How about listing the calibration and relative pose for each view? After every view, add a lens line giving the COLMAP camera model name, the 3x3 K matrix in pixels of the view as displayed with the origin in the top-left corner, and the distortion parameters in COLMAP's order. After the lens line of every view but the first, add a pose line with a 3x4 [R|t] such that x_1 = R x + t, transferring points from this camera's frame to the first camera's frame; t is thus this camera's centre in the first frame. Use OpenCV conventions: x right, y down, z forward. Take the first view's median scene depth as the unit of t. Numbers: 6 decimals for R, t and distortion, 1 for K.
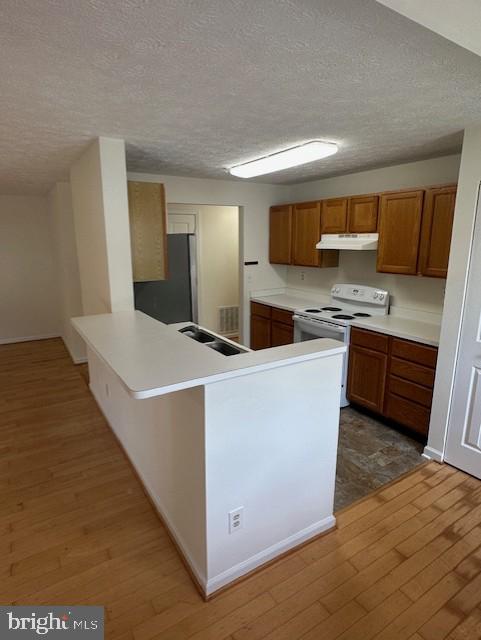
lens RADIAL K [[366.0, 0, 240.5], [0, 366.0, 320.0], [0, 0, 1]] dist [-0.001377, 0.000184]
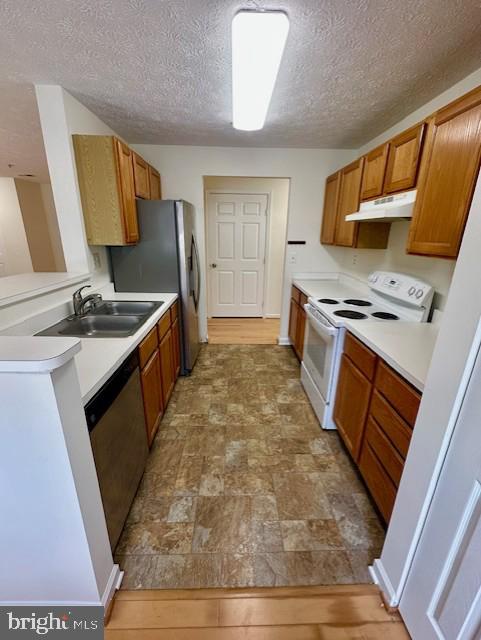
lens RADIAL K [[270.9, 0, 240.5], [0, 270.9, 320.0], [0, 0, 1]] dist [-0.002624, -0.000248]
pose [[0.858422, 0.173036, -0.482876, 0.356613], [-0.130378, 0.984070, 0.120860, -0.033679], [0.496097, -0.040793, 0.867308, 0.420840]]
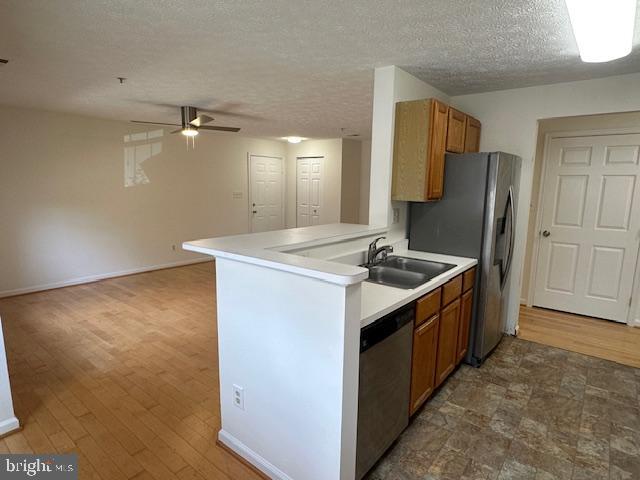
lens RADIAL K [[366.0, 0, 320.0], [0, 366.0, 240.0], [0, 0, 1]] dist [-0.001377, 0.000184]
pose [[0.328521, 0.153122, -0.932002, 0.478963], [-0.225739, 0.970902, 0.079942, -0.022746], [0.917124, 0.184126, 0.353527, 0.357471]]
